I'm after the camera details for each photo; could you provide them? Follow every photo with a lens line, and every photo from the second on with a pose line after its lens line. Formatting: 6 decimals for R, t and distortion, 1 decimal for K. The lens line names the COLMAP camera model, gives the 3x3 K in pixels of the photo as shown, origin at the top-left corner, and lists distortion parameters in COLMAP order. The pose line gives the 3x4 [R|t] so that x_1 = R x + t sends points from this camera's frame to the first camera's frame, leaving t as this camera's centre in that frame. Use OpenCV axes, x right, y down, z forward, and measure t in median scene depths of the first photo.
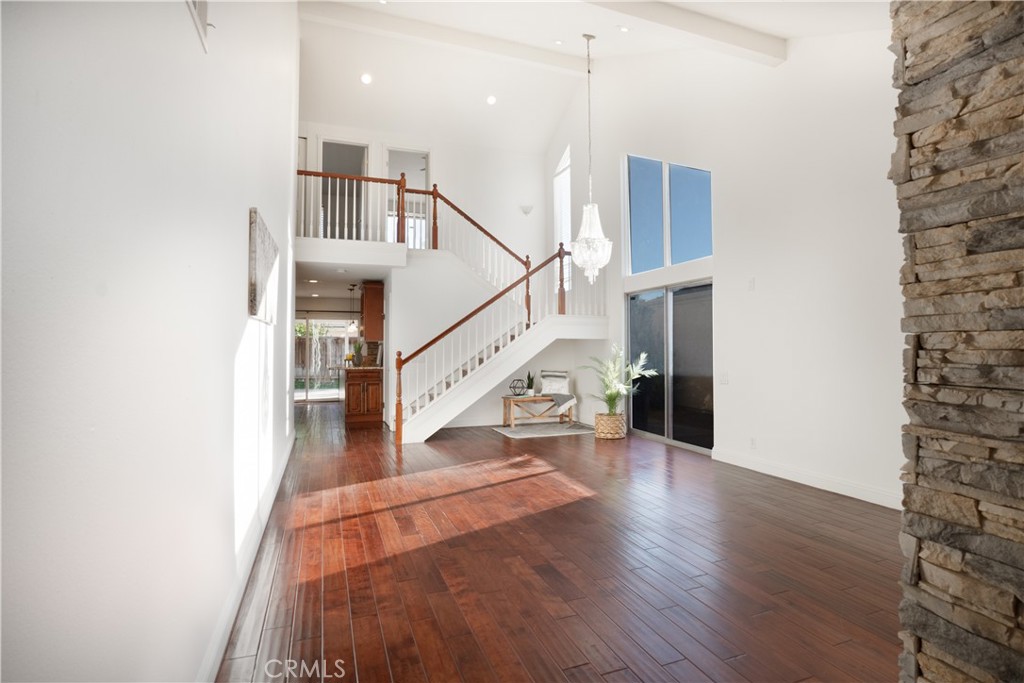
lens RADIAL K [[490.2, 0, 509.6], [0, 490.2, 338.6], [0, 0, 1]] dist [-0.039530, 0.006932]
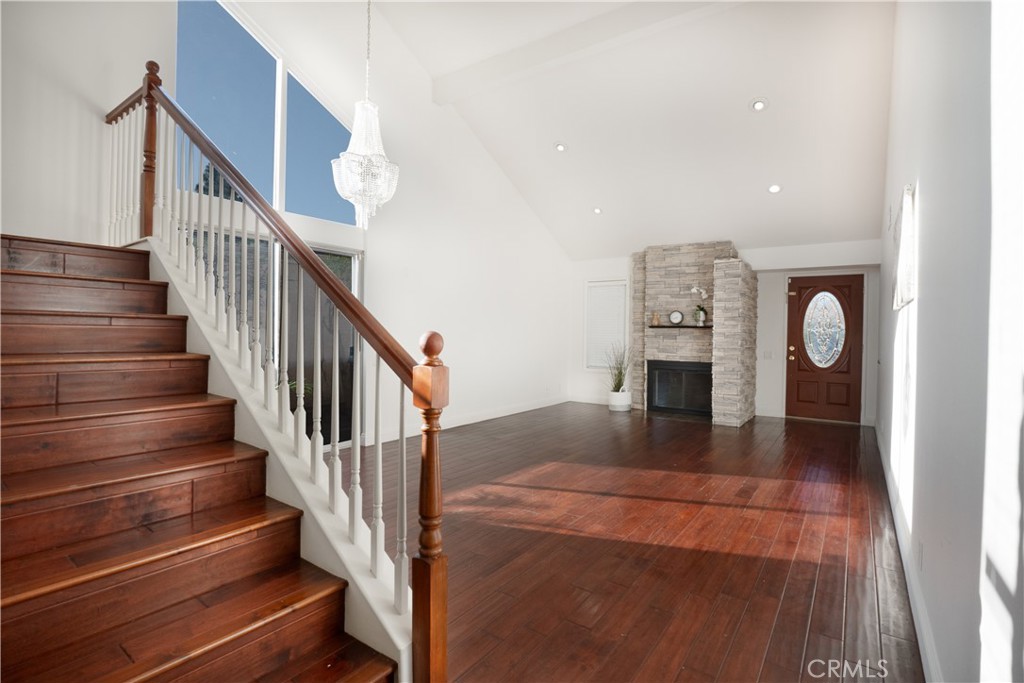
lens RADIAL K [[490.2, 0, 509.6], [0, 490.2, 338.6], [0, 0, 1]] dist [-0.039530, 0.006932]
pose [[-0.552501, -0.016734, 0.833344, -0.711527], [-0.030921, 0.999522, -0.000430, 0.042937], [-0.832939, -0.026006, -0.552754, 1.776022]]
